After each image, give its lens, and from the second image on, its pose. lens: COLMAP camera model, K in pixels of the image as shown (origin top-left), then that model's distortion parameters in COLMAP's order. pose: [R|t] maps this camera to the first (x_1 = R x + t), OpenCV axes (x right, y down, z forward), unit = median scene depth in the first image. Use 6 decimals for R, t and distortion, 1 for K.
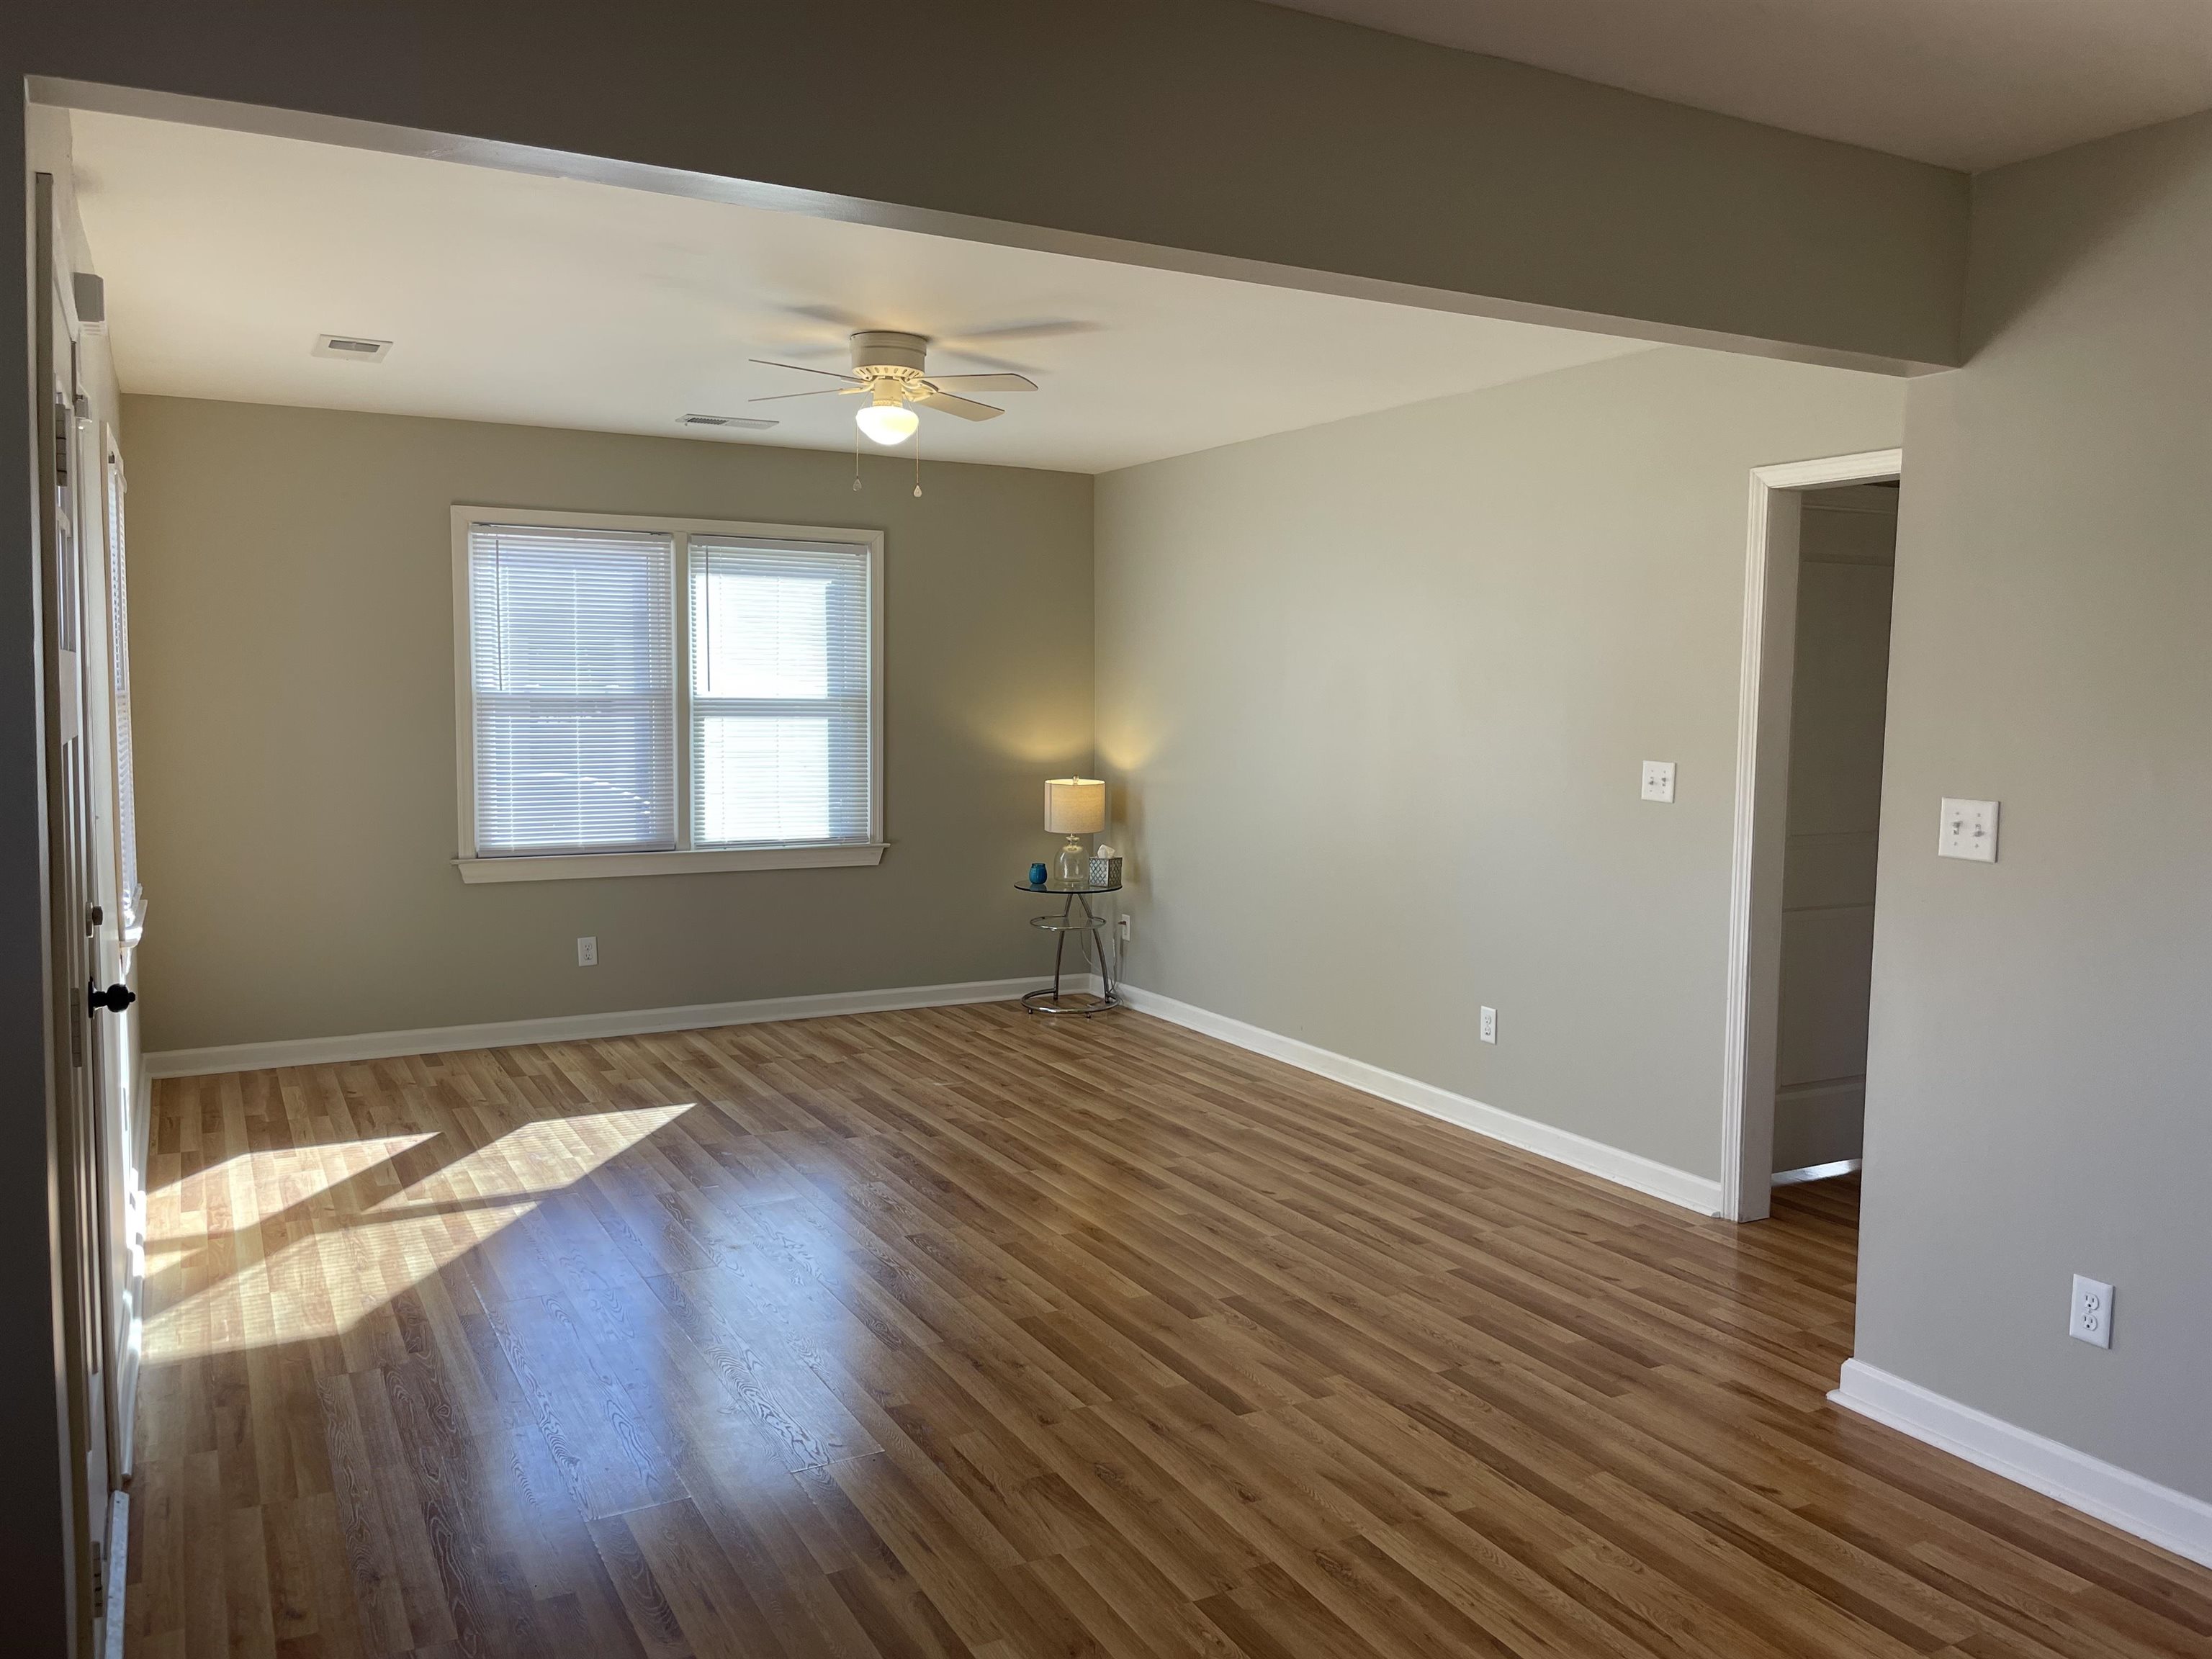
lens RADIAL K [[1679.2, 0, 1112.0], [0, 1679.2, 826.1], [0, 0, 1]] dist [0.086847, -0.102796]
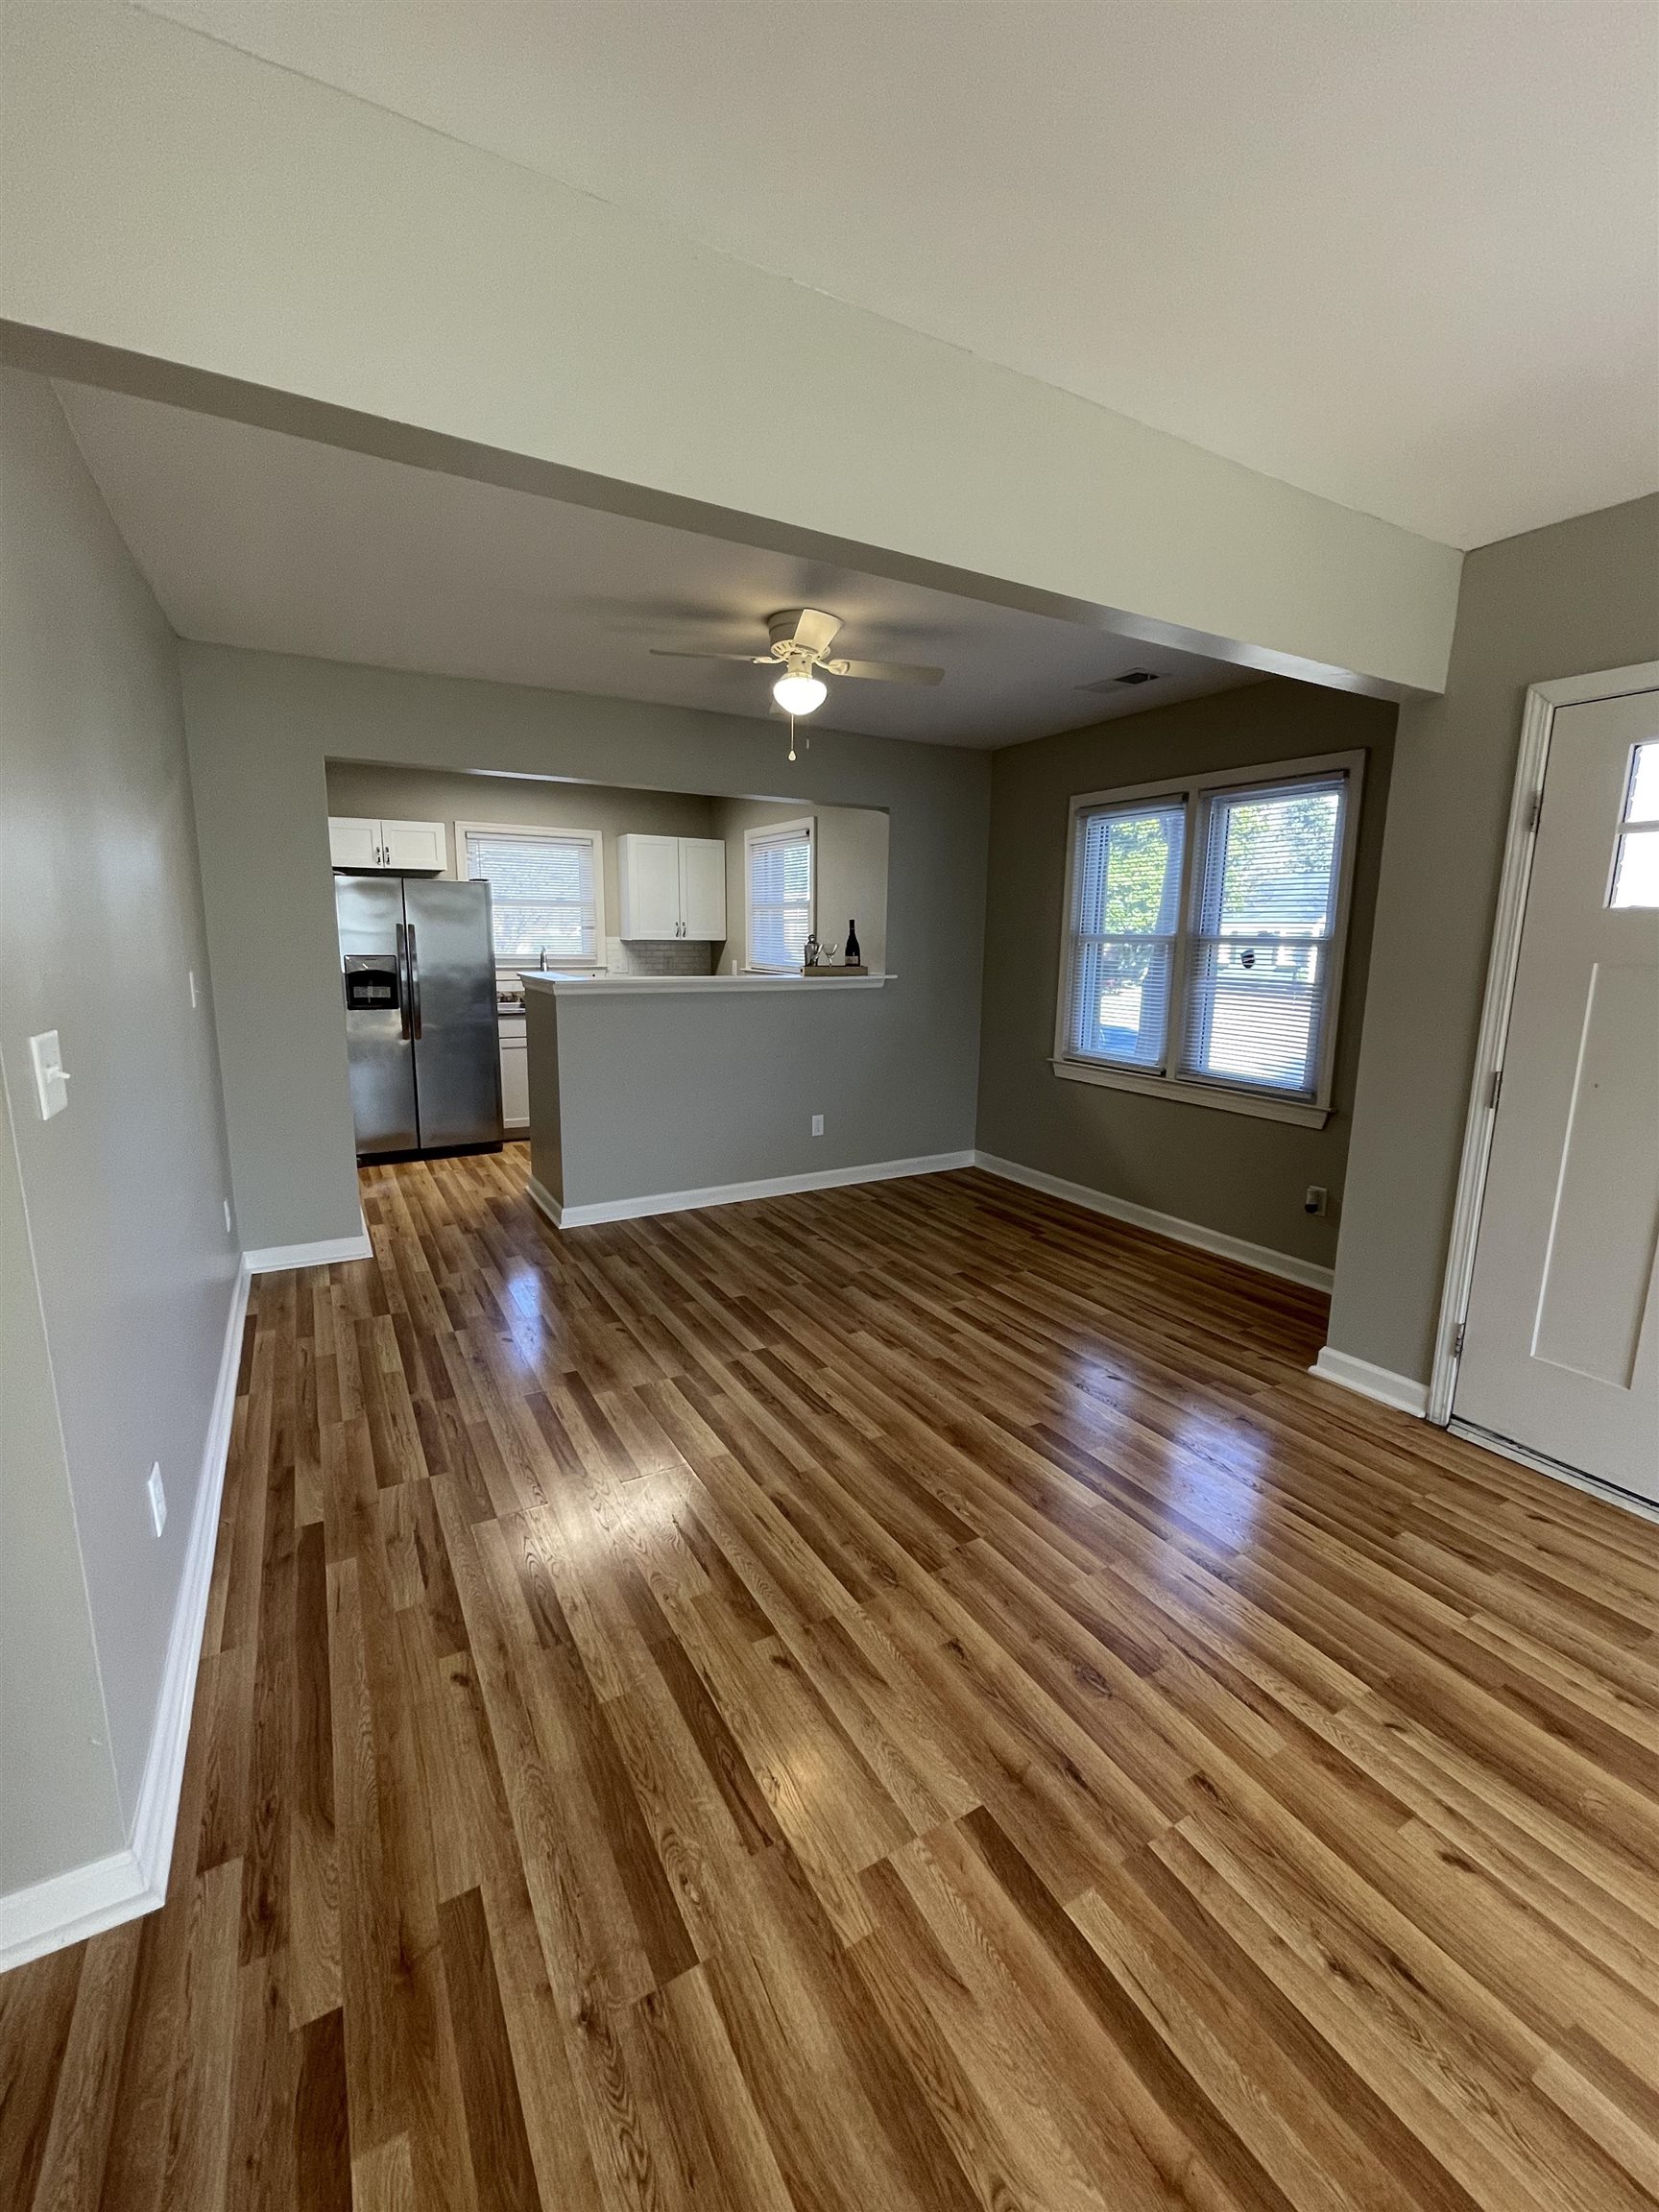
lens RADIAL K [[907.1, 0, 831.1], [0, 907.1, 1099.0], [0, 0, 1]] dist [0.000235, -0.000076]
pose [[-0.999432, -0.017958, -0.028532, 0.101586], [-0.024872, 0.964079, 0.264450, -0.058658], [0.022758, 0.265009, -0.963977, 0.812953]]
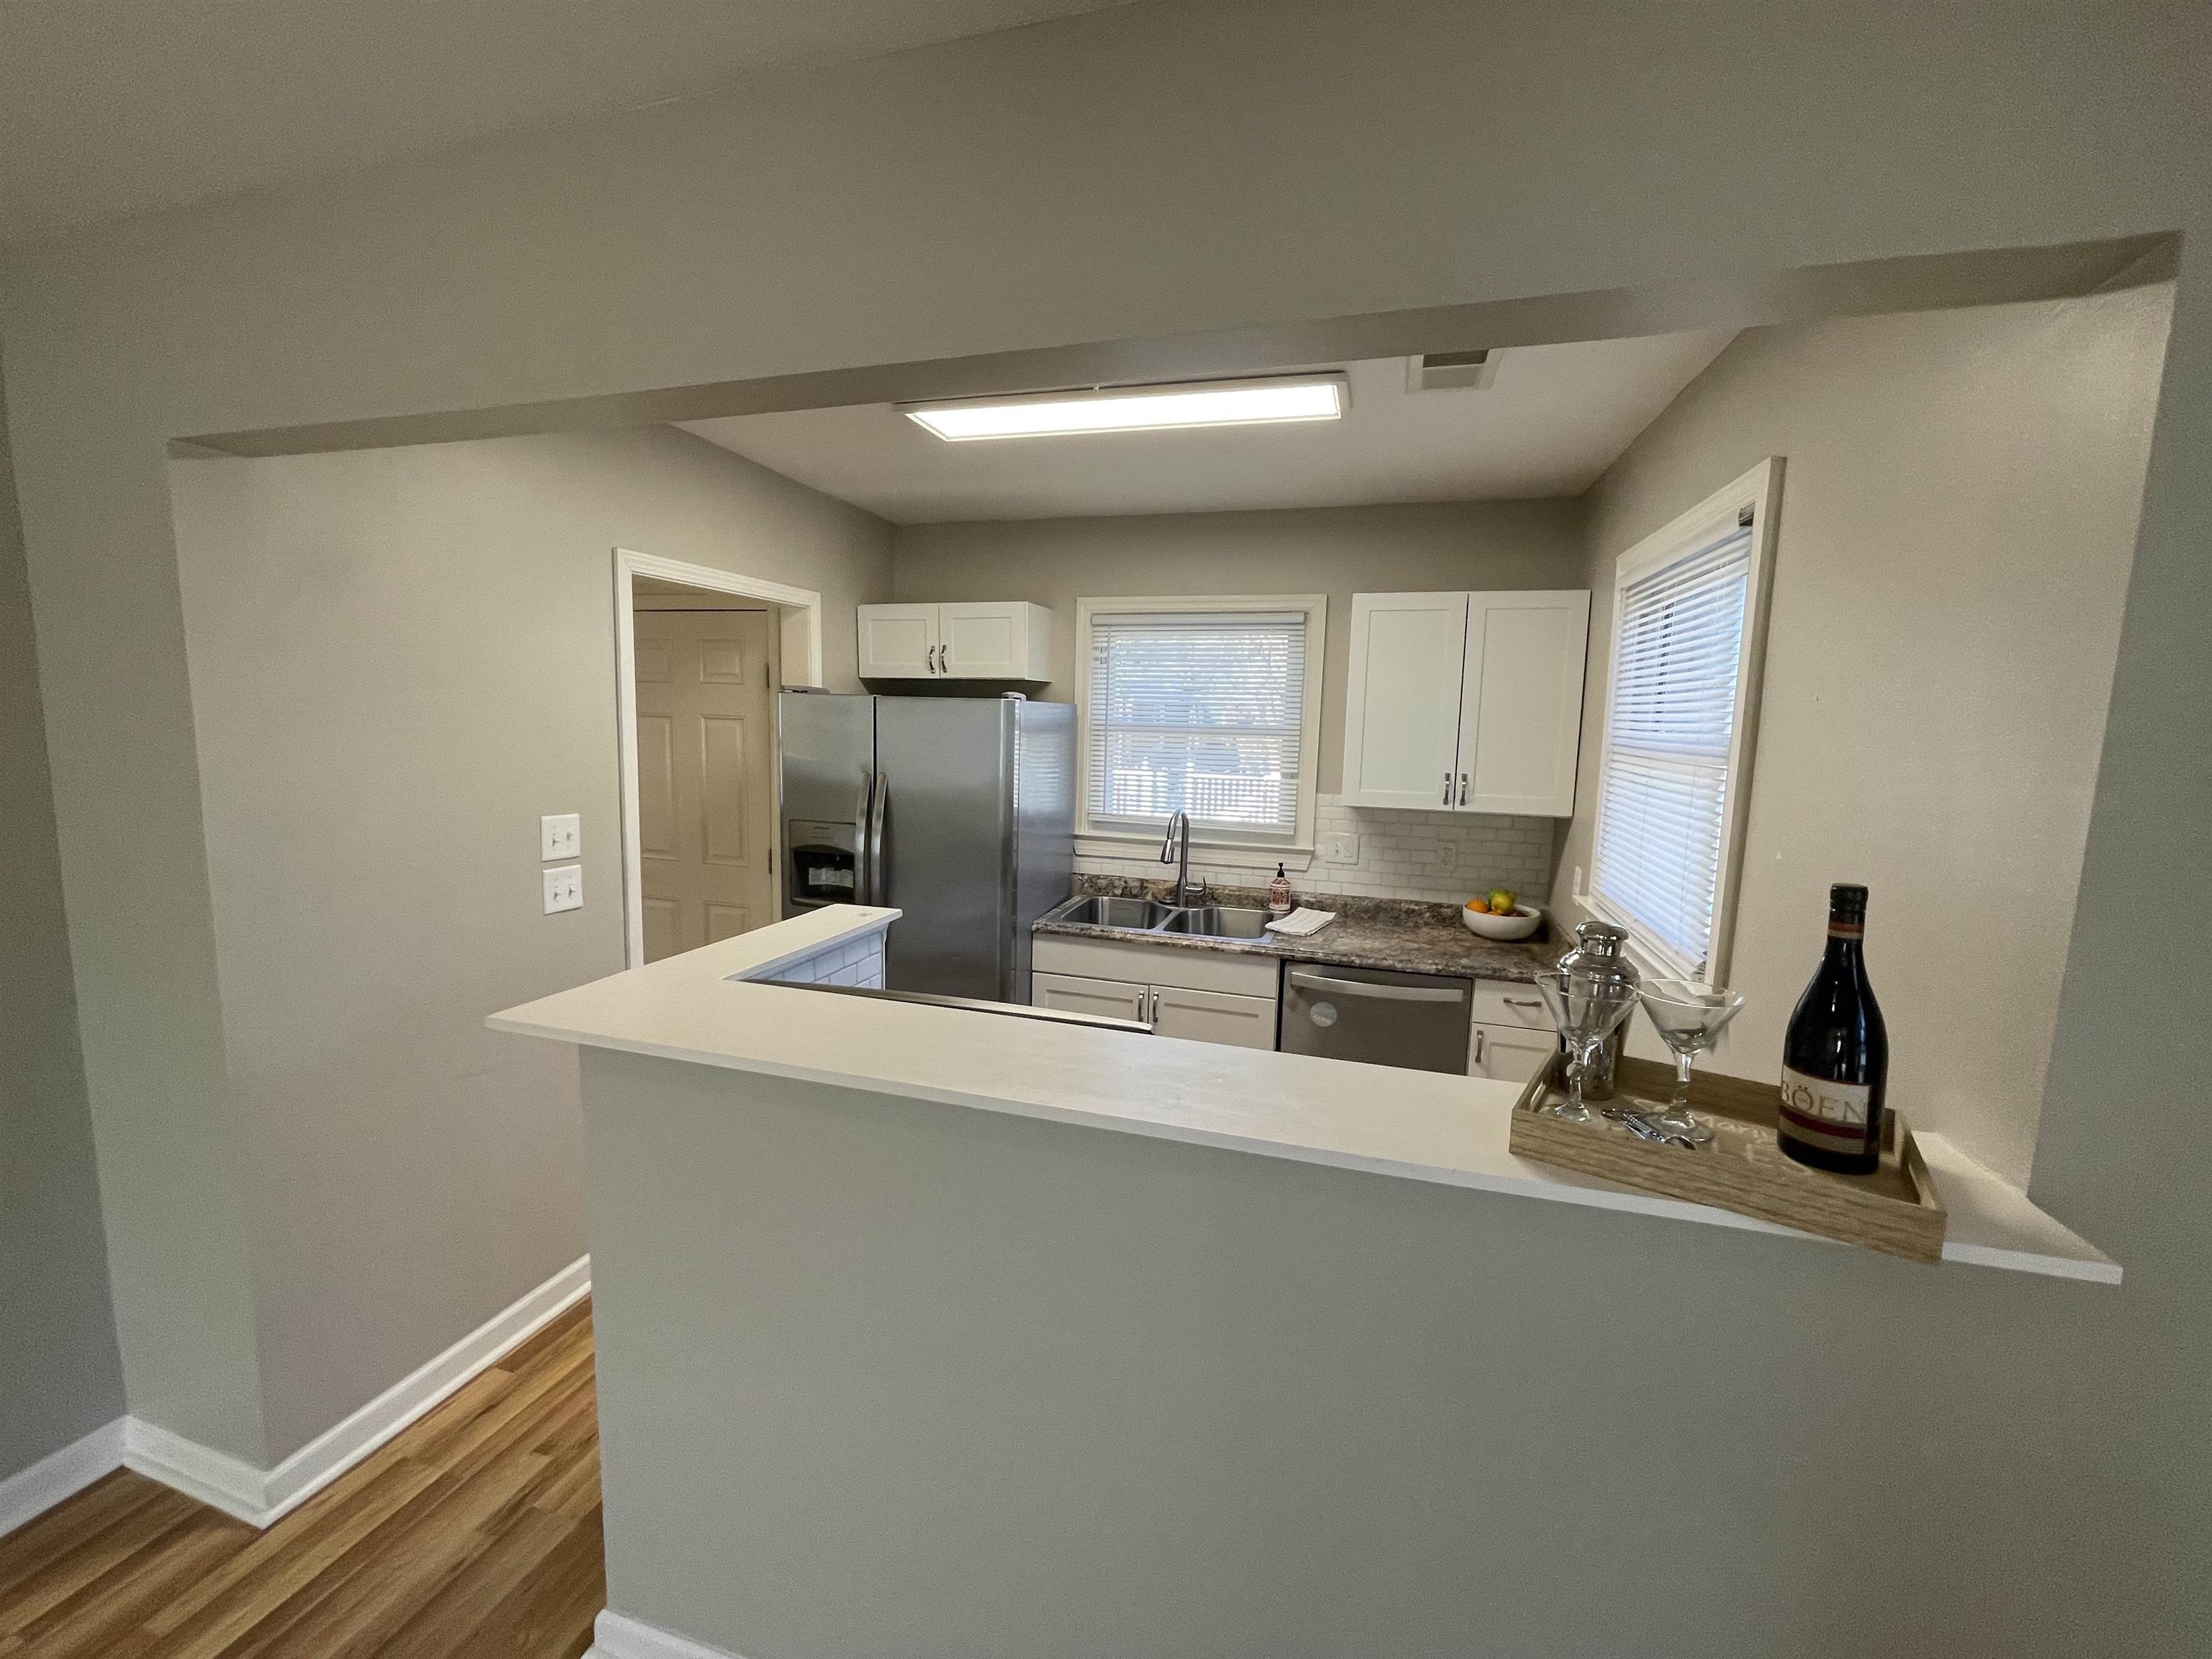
lens RADIAL K [[892.5, 0, 1094.8], [0, 892.5, 824.8], [0, 0, 1]] dist [0.000279, -0.000203]
pose [[-0.694160, -0.115280, 0.710530, 0.033970], [0.029731, 0.981658, 0.188316, -0.040750], [-0.719207, 0.151846, -0.678000, 0.119105]]
